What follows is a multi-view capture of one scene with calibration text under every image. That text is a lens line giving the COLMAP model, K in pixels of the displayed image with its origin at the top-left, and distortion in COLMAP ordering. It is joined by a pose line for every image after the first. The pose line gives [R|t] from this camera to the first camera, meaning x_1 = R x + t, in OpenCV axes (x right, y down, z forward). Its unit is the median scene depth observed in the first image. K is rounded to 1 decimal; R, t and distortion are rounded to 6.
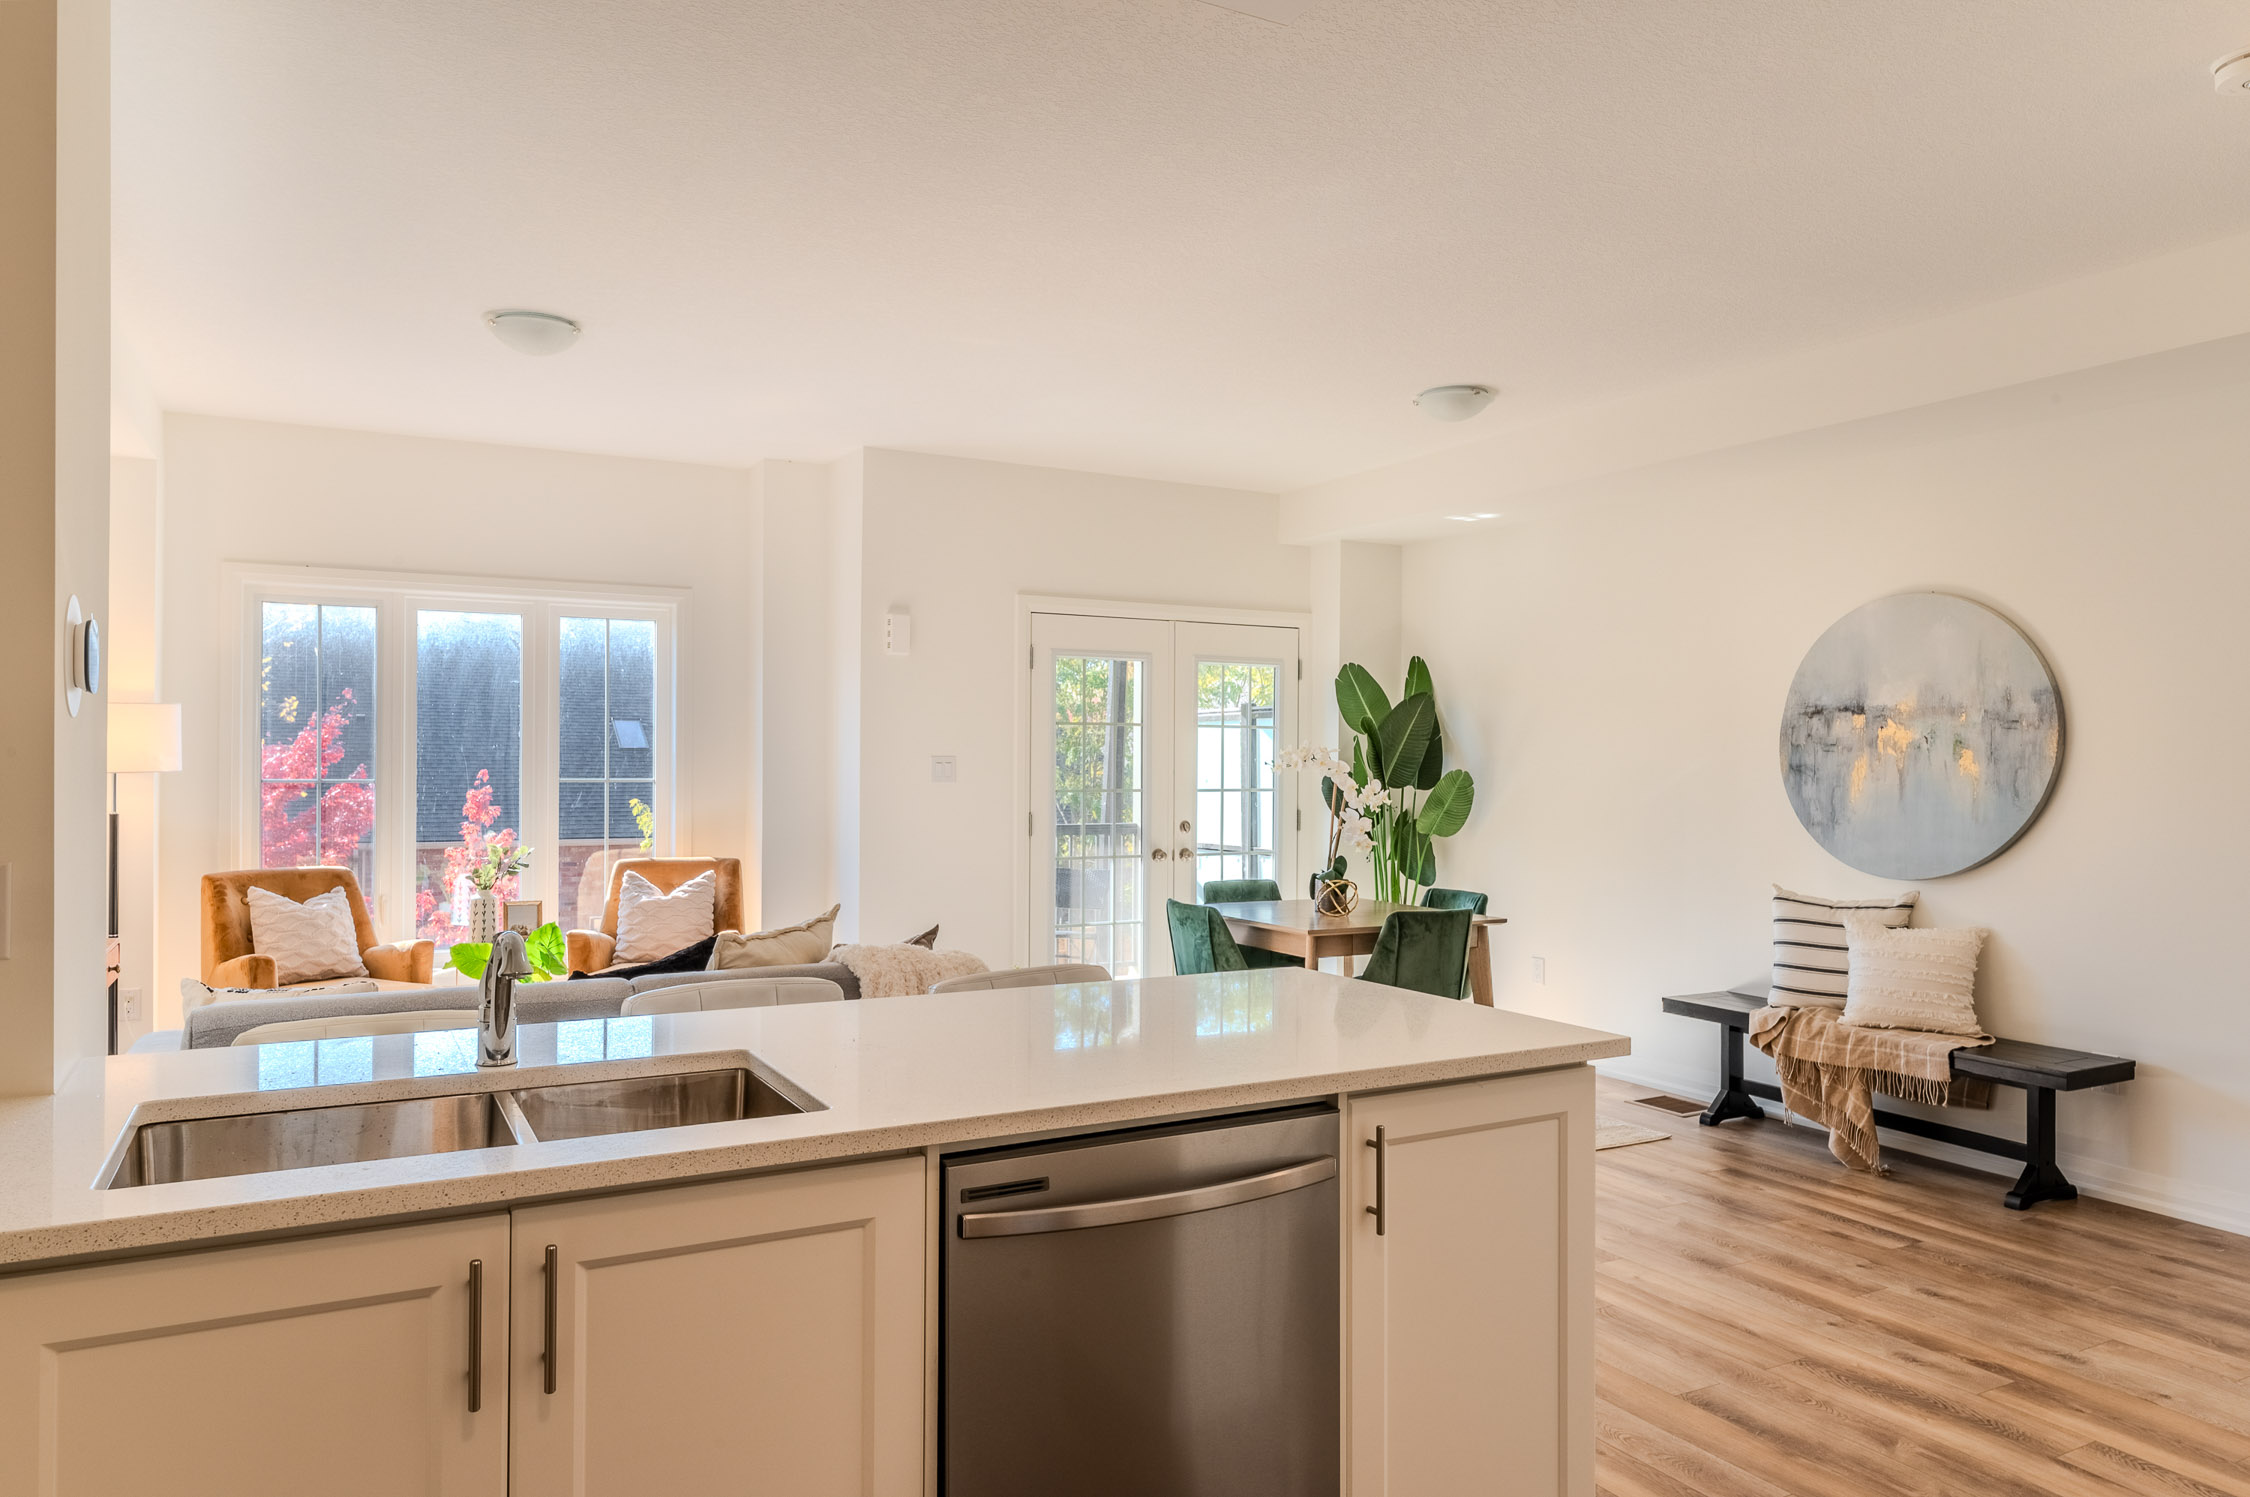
lens RADIAL K [[1435.0, 0, 1120.6], [0, 1435.0, 753.2], [0, 0, 1]] dist [-0.001587, 0.006252]
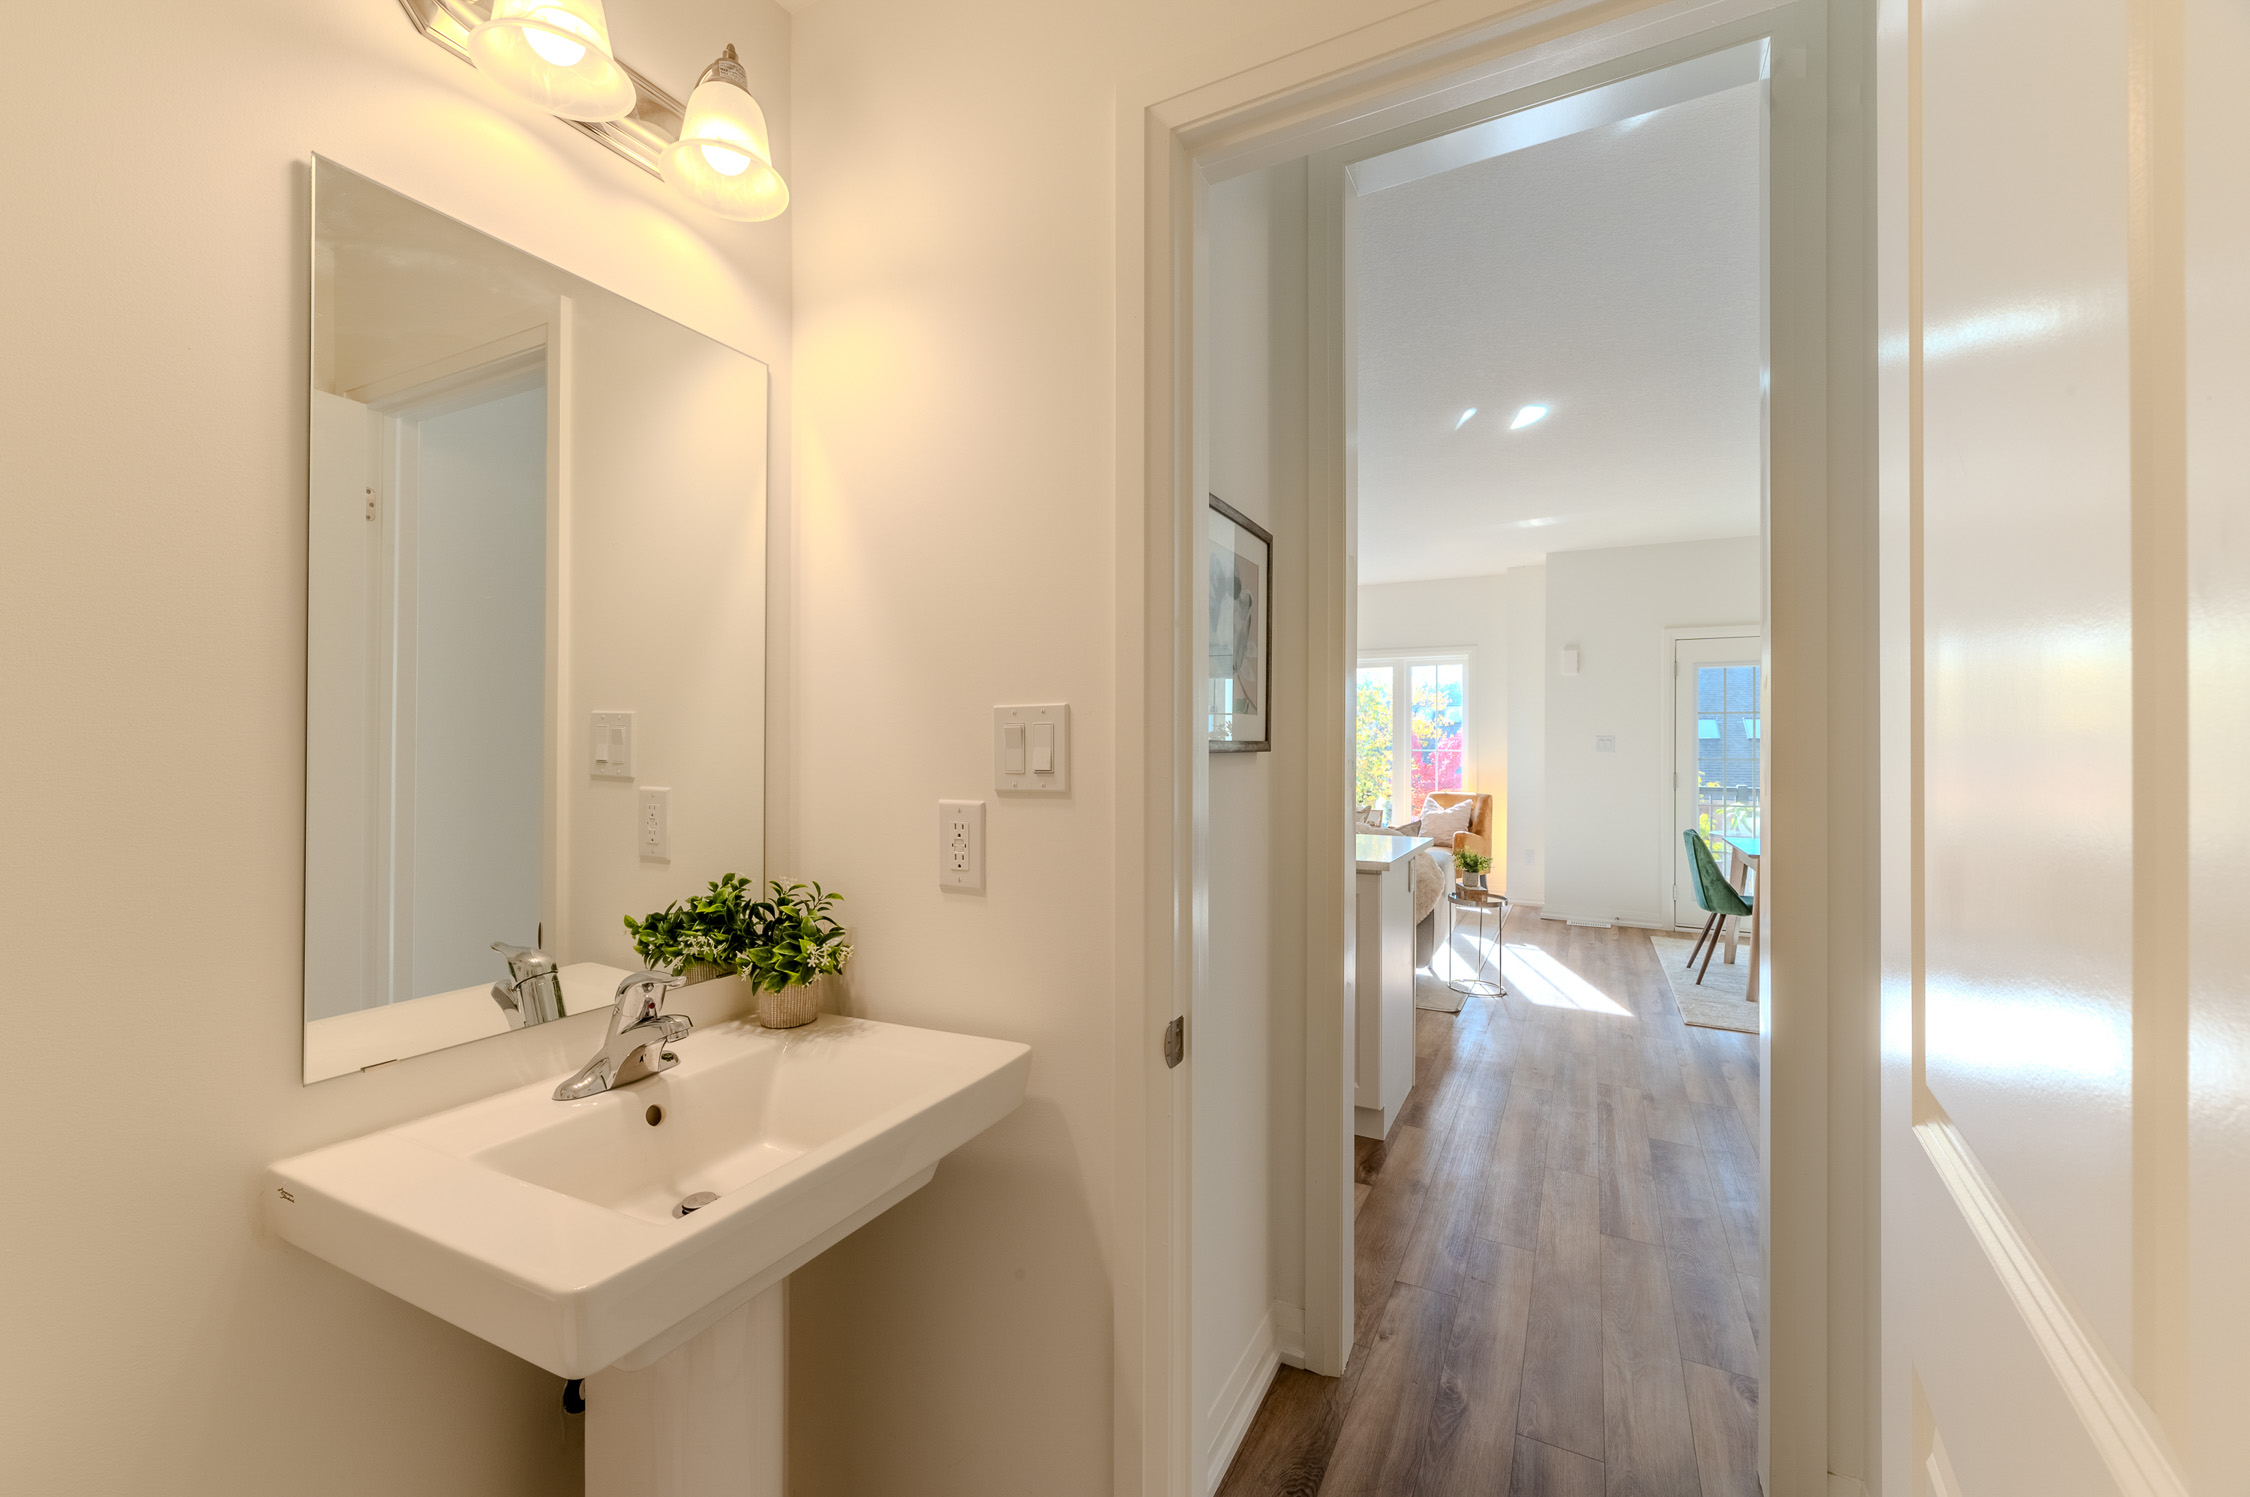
lens RADIAL K [[891.8, 0, 1125.5], [0, 891.8, 747.6], [0, 0, 1]] dist [0.000145, -0.000717]
pose [[0.552780, -0.002356, -0.833324, 0.485514], [0.003262, 0.999994, -0.000663, 0.016769], [0.833321, -0.002352, 0.552784, 0.004164]]
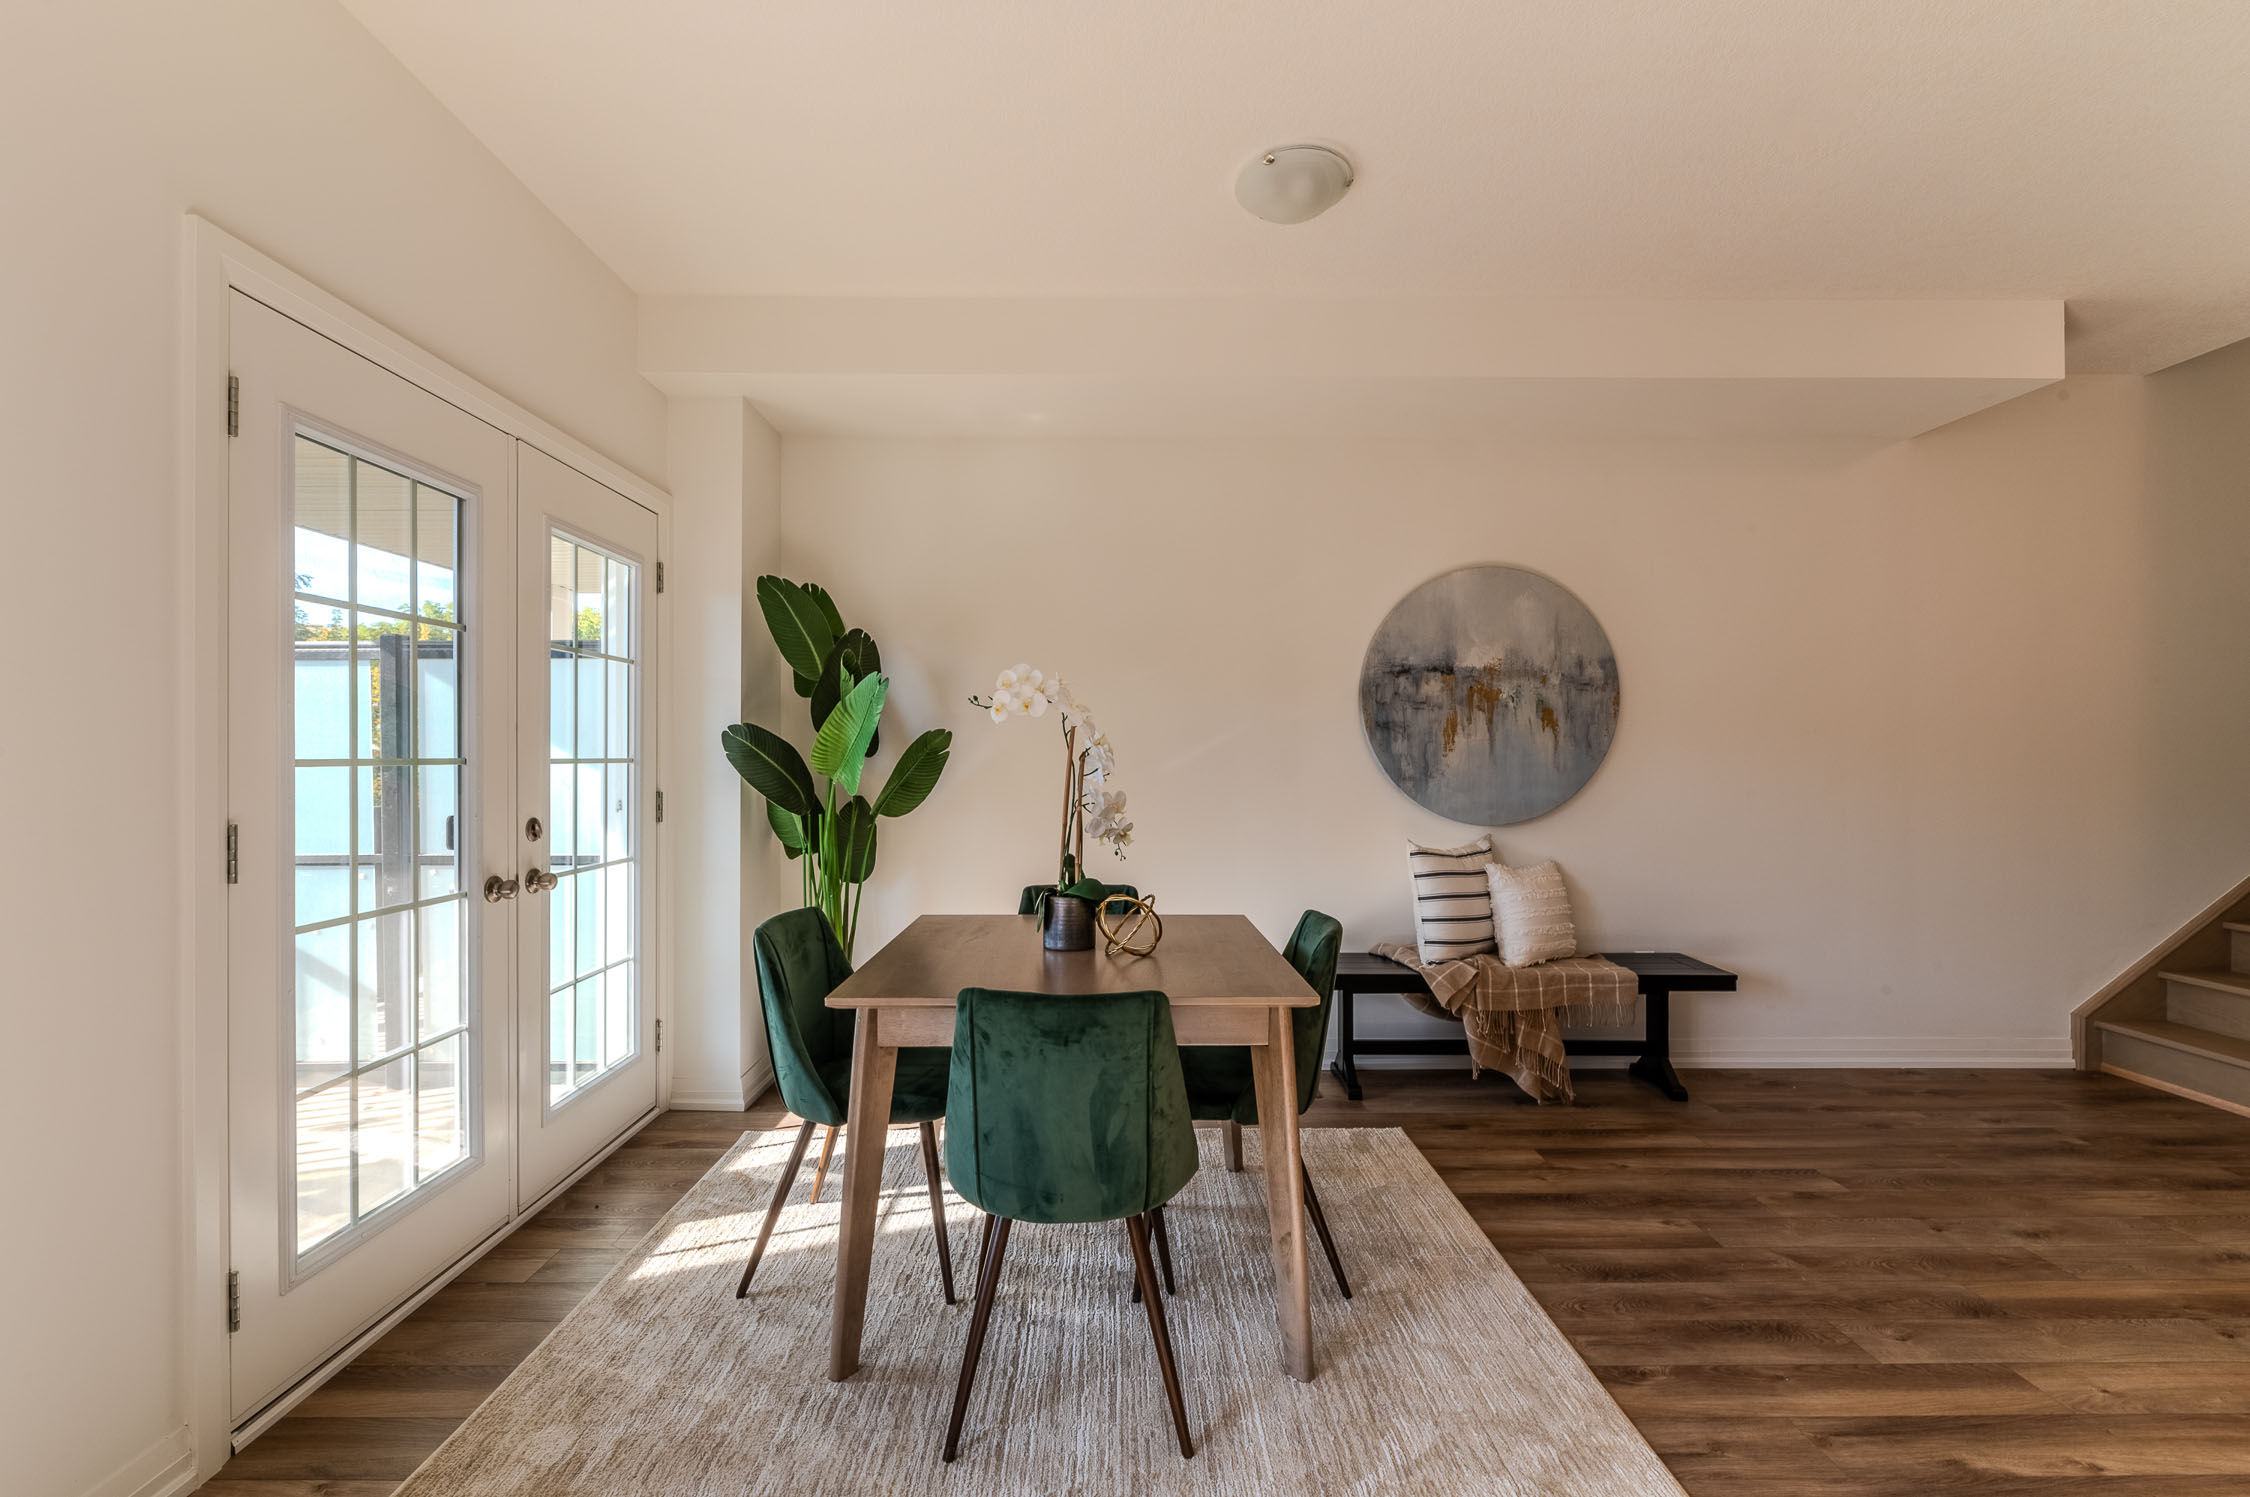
lens RADIAL K [[933.8, 0, 1127.5], [0, 933.8, 752.5], [0, 0, 1]] dist [-0.002973, -0.000361]
pose [[0.481510, -0.007652, 0.876407, -0.201404], [-0.003126, 0.999941, 0.010448, 0.023311], [-0.876435, -0.007771, 0.481457, 0.823109]]
